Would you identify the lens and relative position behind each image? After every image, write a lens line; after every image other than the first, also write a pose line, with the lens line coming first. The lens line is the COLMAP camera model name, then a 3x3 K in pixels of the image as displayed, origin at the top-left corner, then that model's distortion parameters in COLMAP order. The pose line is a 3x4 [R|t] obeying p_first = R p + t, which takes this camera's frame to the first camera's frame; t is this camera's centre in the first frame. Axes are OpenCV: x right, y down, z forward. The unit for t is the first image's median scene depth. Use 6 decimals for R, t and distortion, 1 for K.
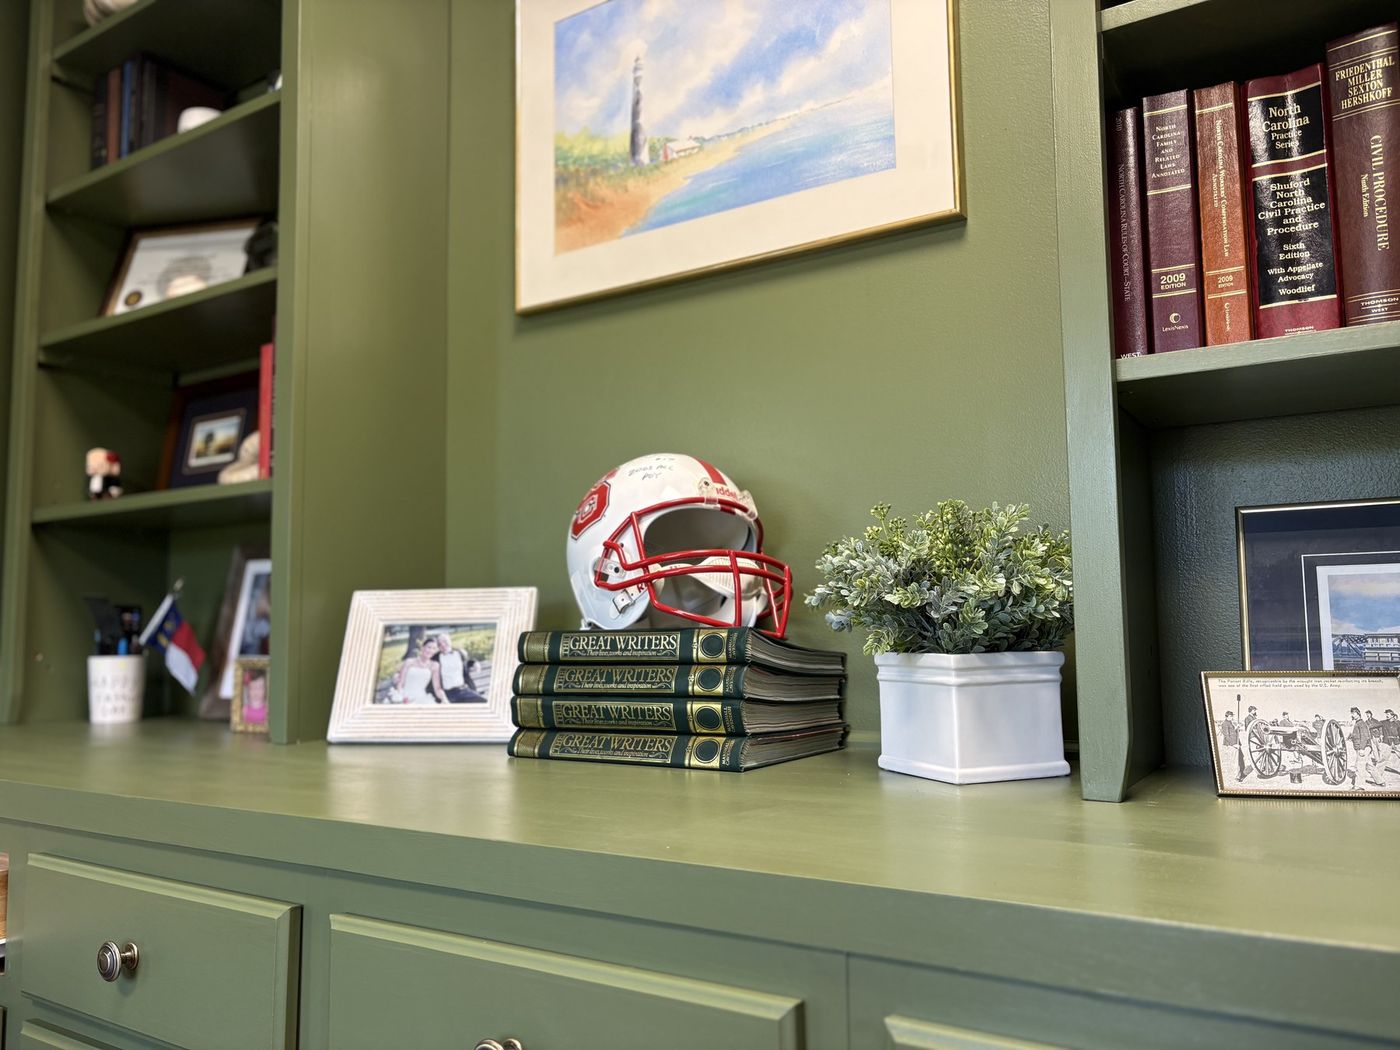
lens RADIAL K [[1061.9, 0, 699.4], [0, 1061.9, 521.4], [0, 0, 1]] dist [-0.003730, -0.006943]
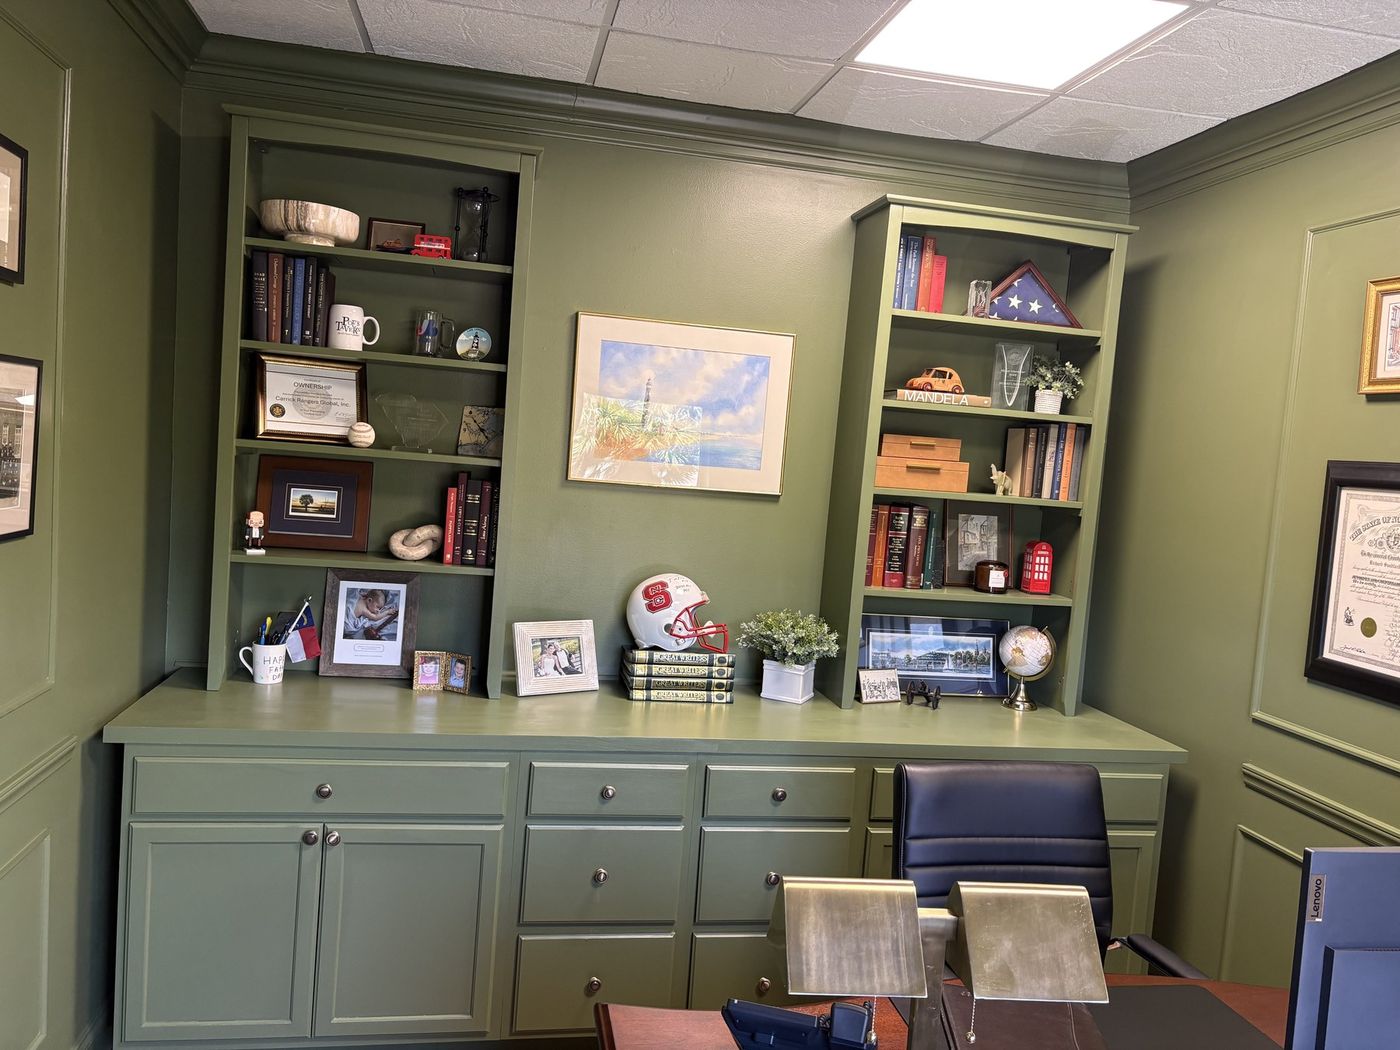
lens RADIAL K [[1061.9, 0, 698.6], [0, 1061.9, 526.1], [0, 0, 1]] dist [-0.003730, -0.006943]
pose [[0.708909, 0.029605, 0.704678, -1.624398], [-0.159439, 0.979982, 0.119225, -0.447679], [-0.687042, -0.196873, 0.699439, -0.700566]]
